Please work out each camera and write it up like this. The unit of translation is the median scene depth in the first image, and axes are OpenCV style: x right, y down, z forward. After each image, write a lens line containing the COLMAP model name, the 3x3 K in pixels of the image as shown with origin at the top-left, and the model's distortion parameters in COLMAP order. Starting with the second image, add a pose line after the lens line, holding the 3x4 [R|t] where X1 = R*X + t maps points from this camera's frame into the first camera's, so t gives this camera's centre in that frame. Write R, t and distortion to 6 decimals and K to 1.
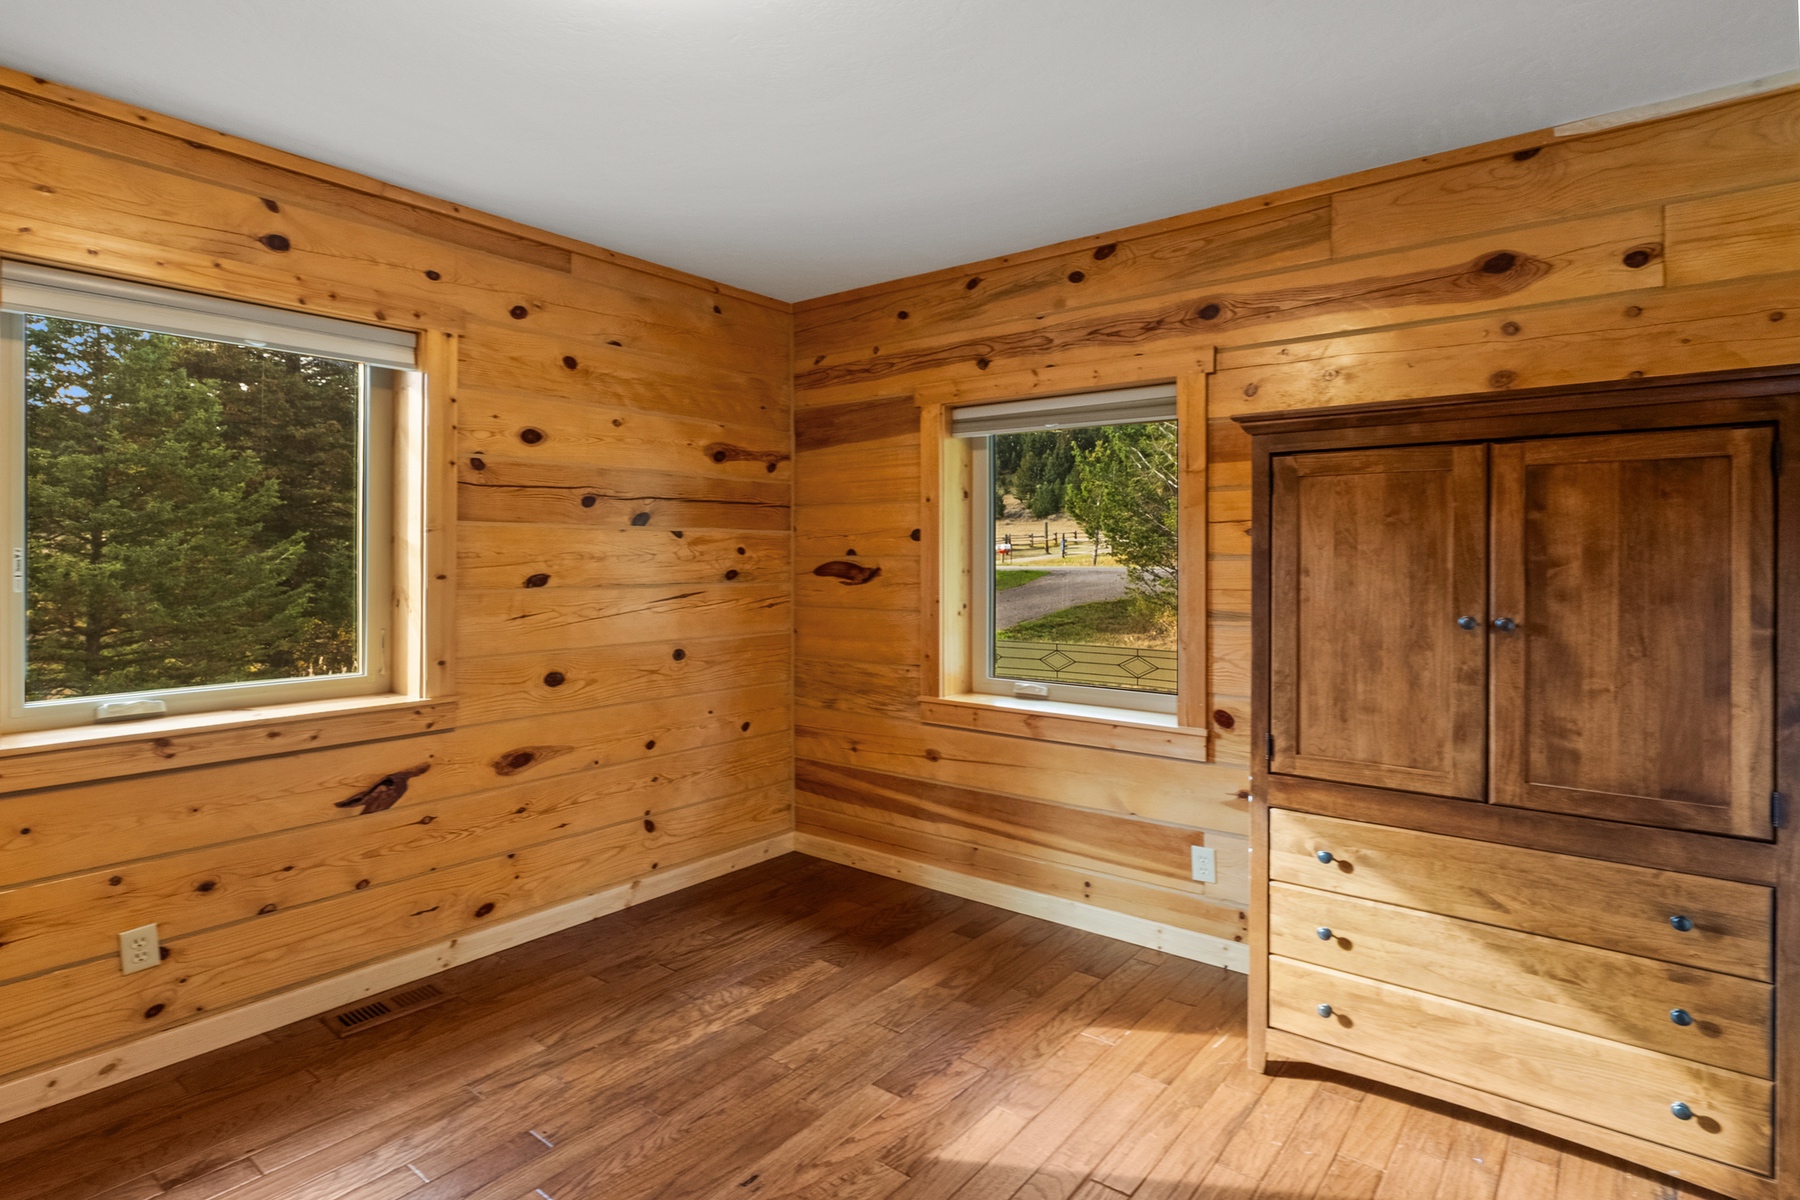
lens RADIAL K [[929.4, 0, 900.4], [0, 929.4, 554.8], [0, 0, 1]] dist [-0.003802, 0.001204]
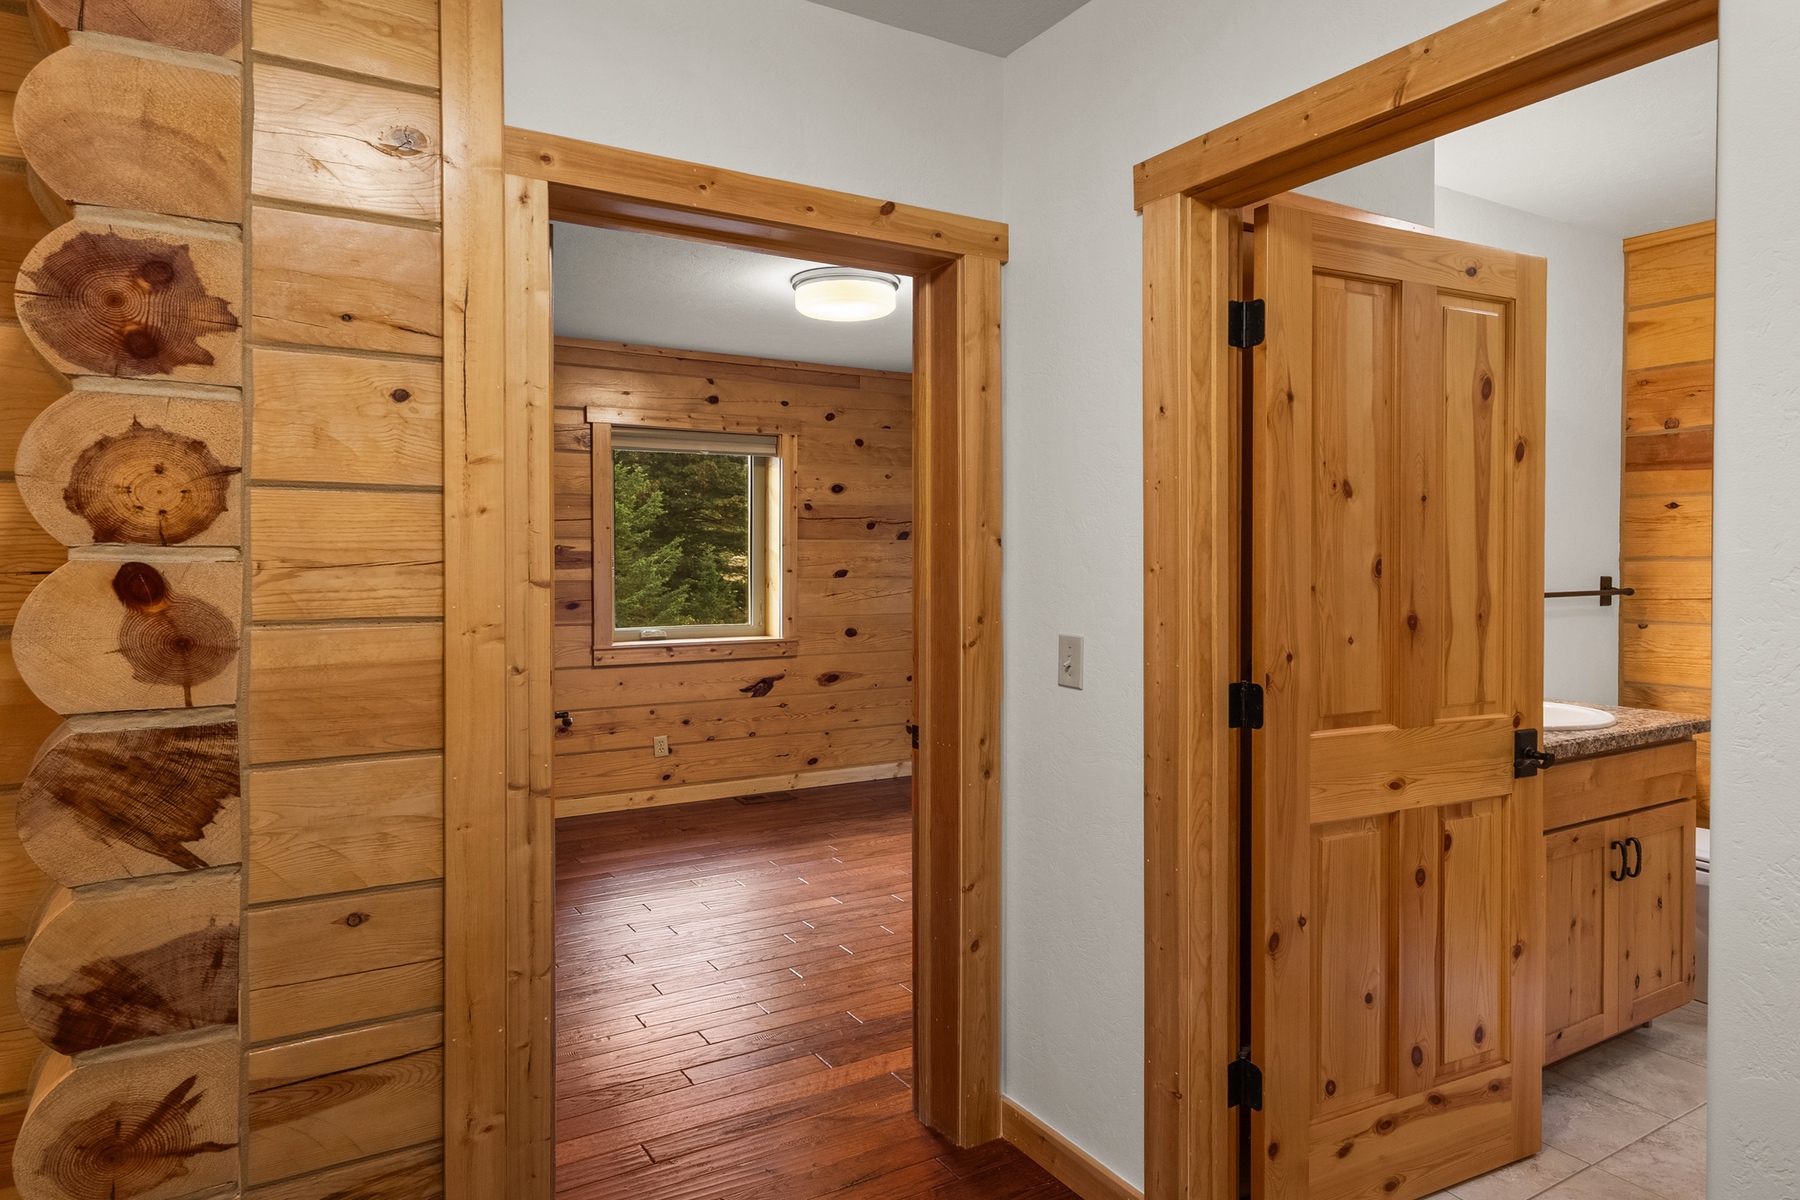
lens RADIAL K [[1081.7, 0, 898.8], [0, 1081.7, 570.1], [0, 0, 1]] dist [0.004623, 0.001533]
pose [[0.935043, 0.001107, -0.354533, 0.424414], [0.003156, 0.999930, 0.011445, -0.001107], [0.354520, -0.011821, 0.934974, -0.841702]]
